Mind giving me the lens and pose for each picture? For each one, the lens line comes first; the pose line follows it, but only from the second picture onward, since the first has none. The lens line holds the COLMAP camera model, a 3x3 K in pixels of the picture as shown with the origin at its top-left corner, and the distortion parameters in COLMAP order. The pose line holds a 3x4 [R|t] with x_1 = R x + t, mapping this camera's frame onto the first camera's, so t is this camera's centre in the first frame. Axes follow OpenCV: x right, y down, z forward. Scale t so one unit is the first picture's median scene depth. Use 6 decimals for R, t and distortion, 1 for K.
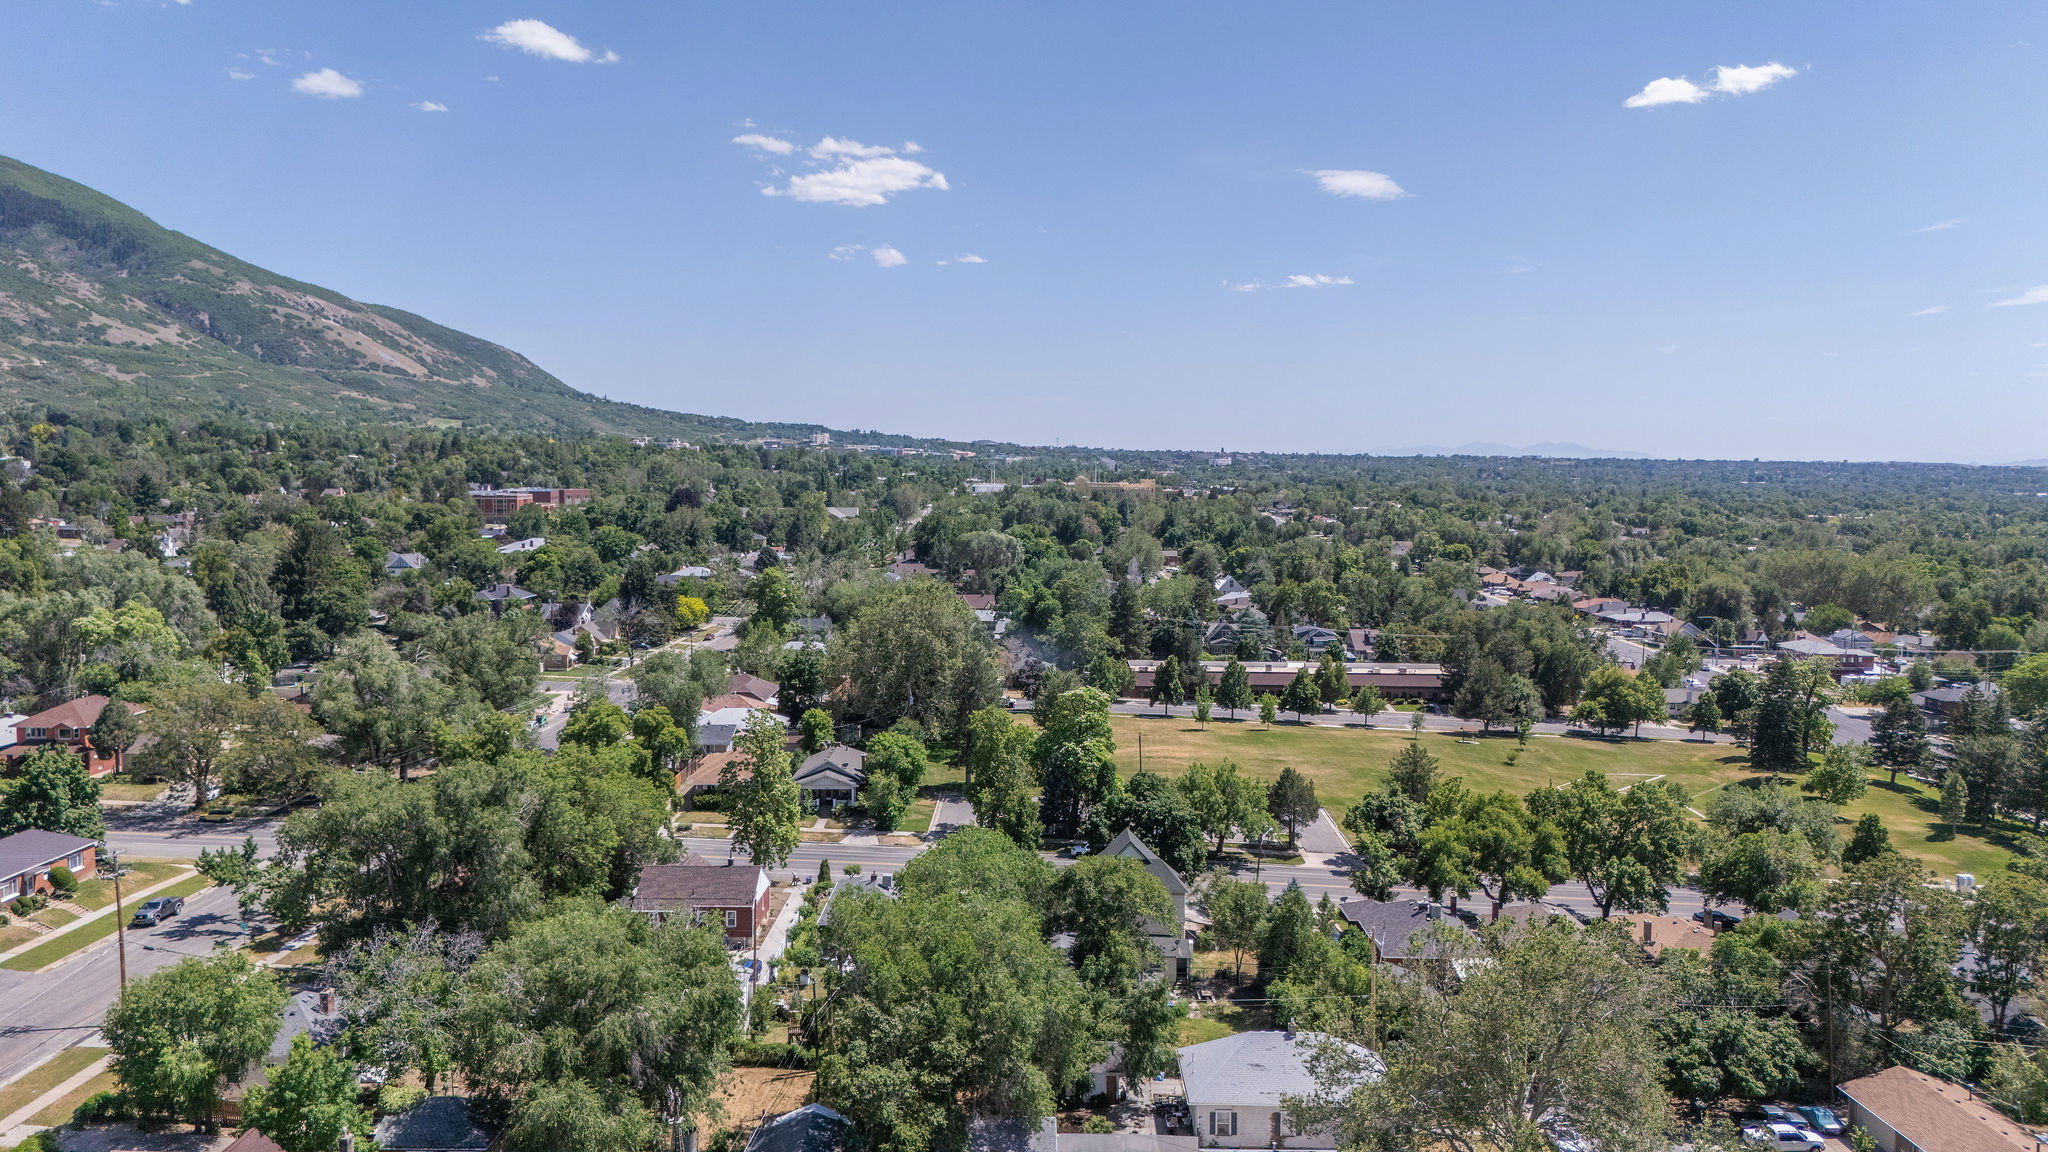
lens RADIAL K [[1517.7, 0, 1031.0], [0, 1517.7, 646.4], [0, 0, 1]] dist [0.089899, -0.076861]
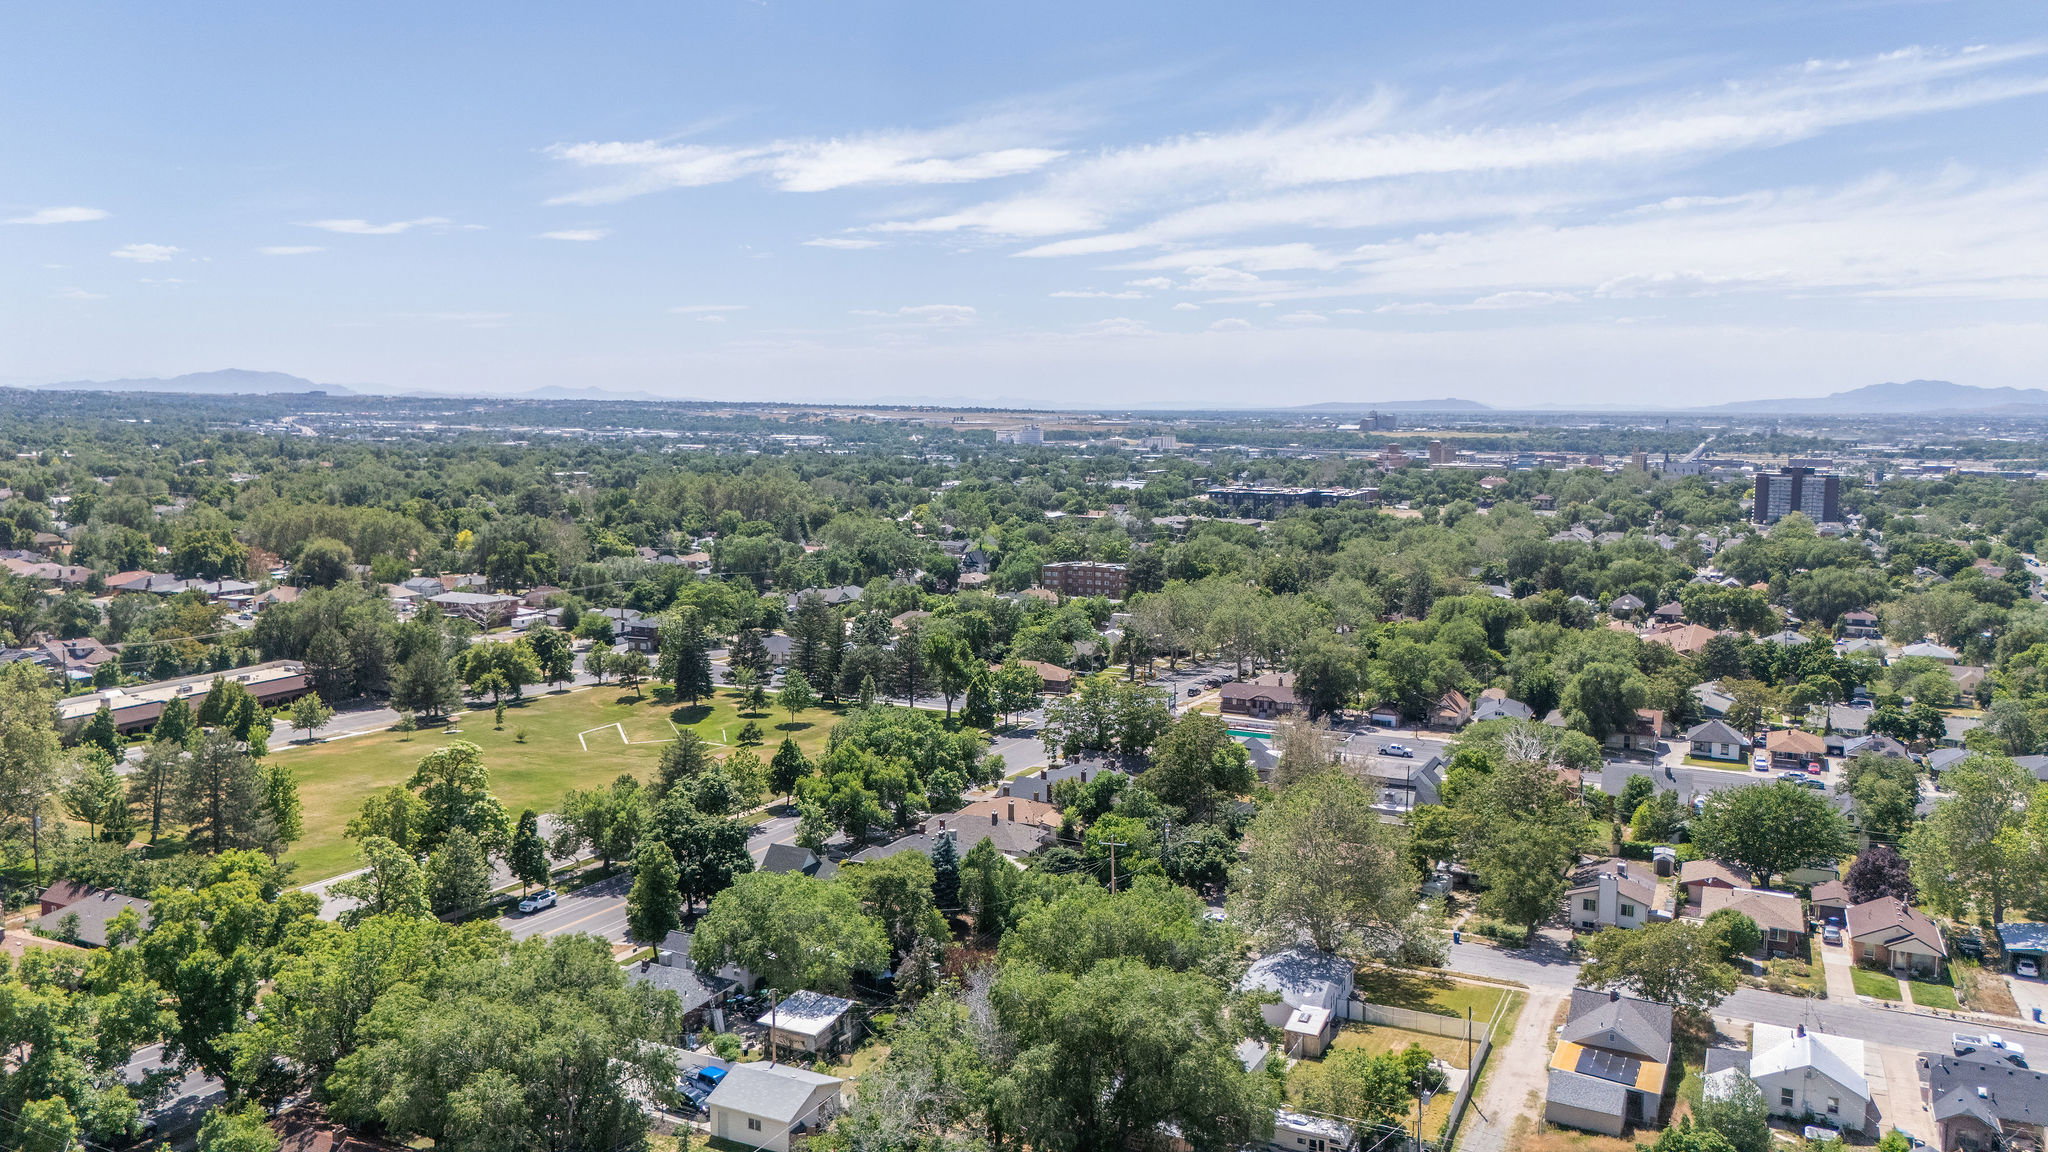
lens RADIAL K [[1501.6, 0, 1029.7], [0, 1501.6, 694.5], [0, 0, 1]] dist [0.091095, -0.081411]
pose [[0.438383, -0.183085, 0.879943, -0.220588], [0.111478, 0.982549, 0.148895, -0.035565], [-0.891848, 0.032821, 0.451143, 0.091252]]
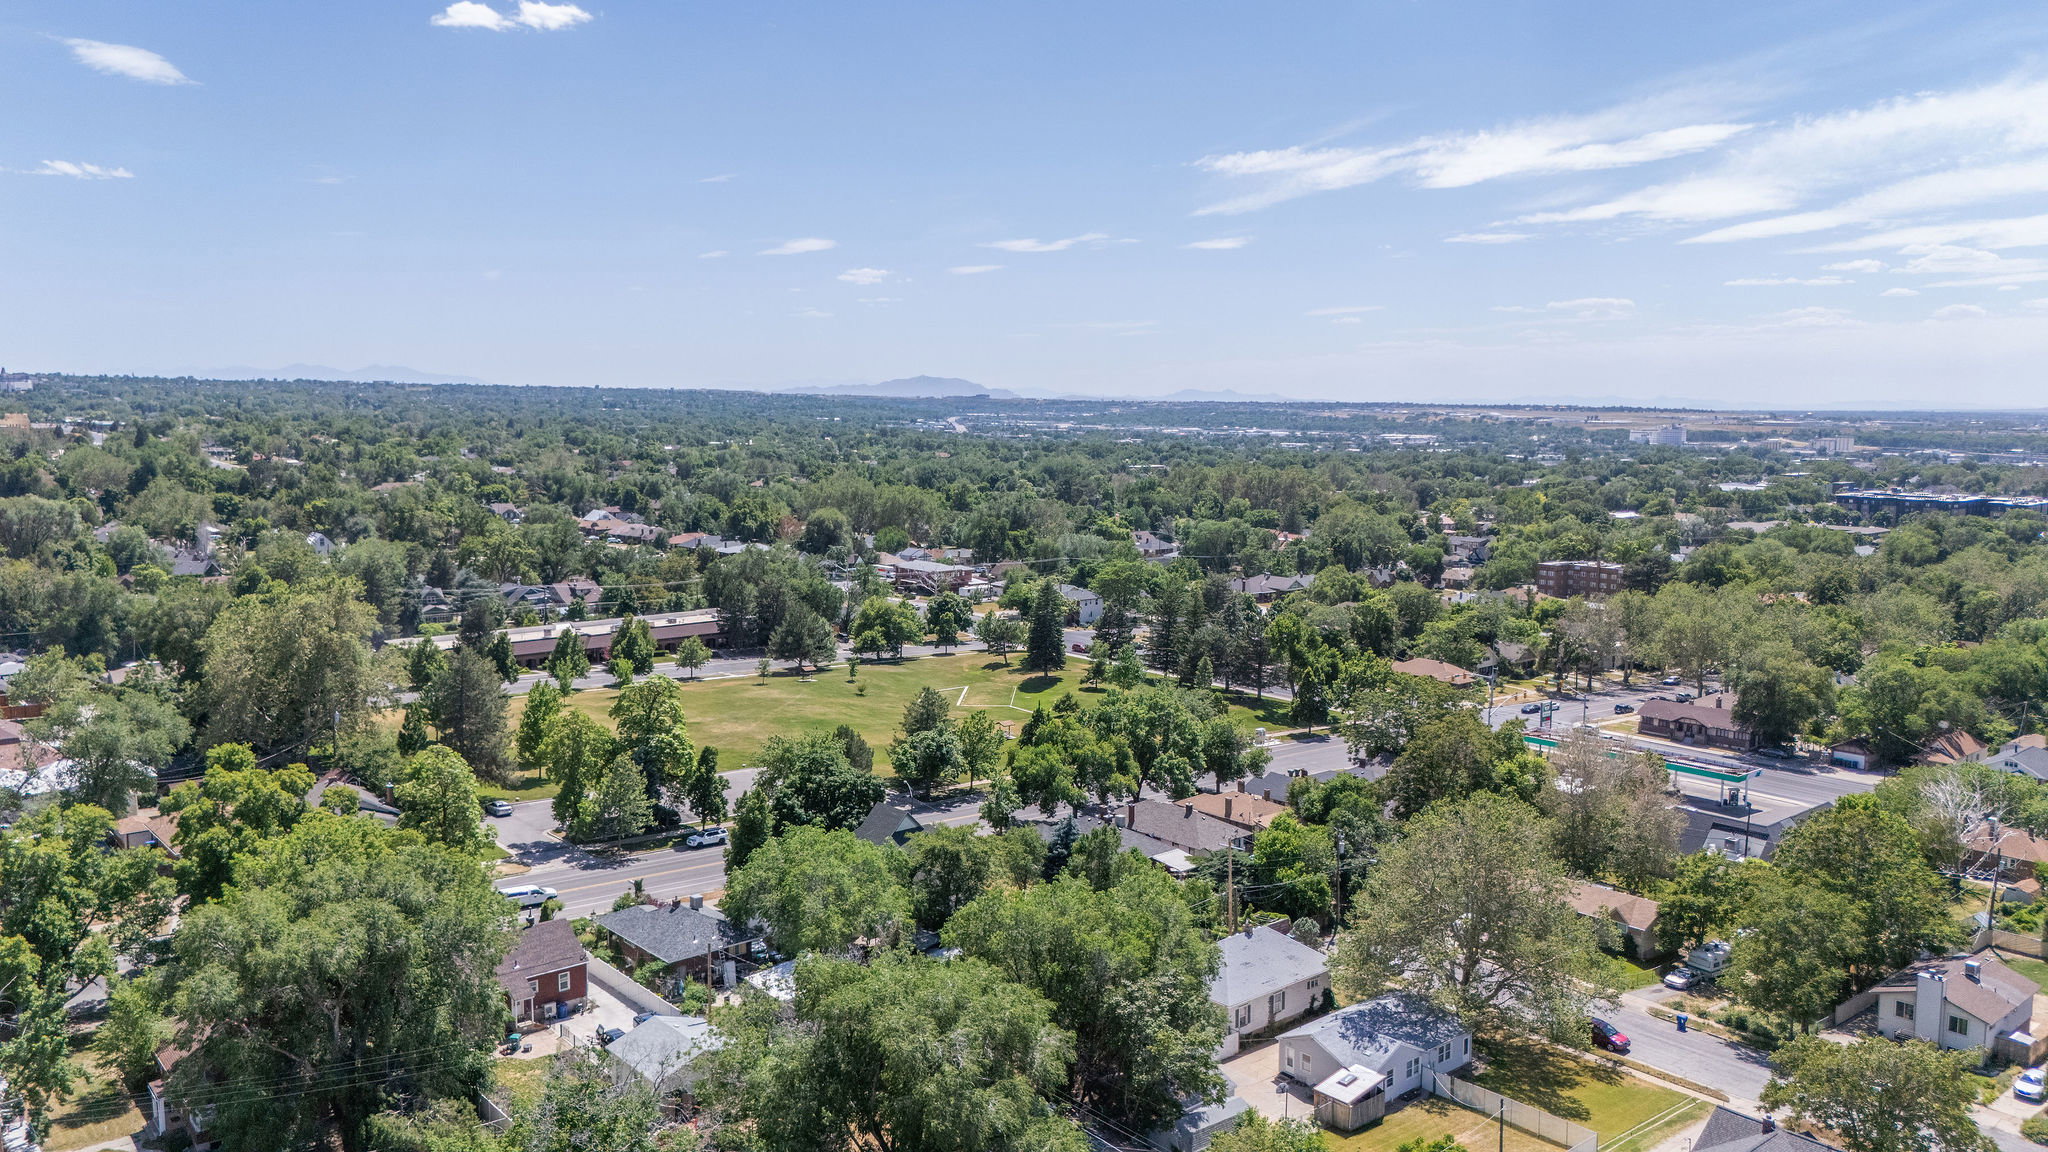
lens RADIAL K [[1517.7, 0, 1031.0], [0, 1517.7, 646.4], [0, 0, 1]] dist [0.089899, -0.076861]
pose [[0.754304, -0.112294, 0.646850, -0.144179], [0.081189, 0.993656, 0.077824, -0.016327], [-0.651486, -0.006186, 0.758636, 0.036938]]
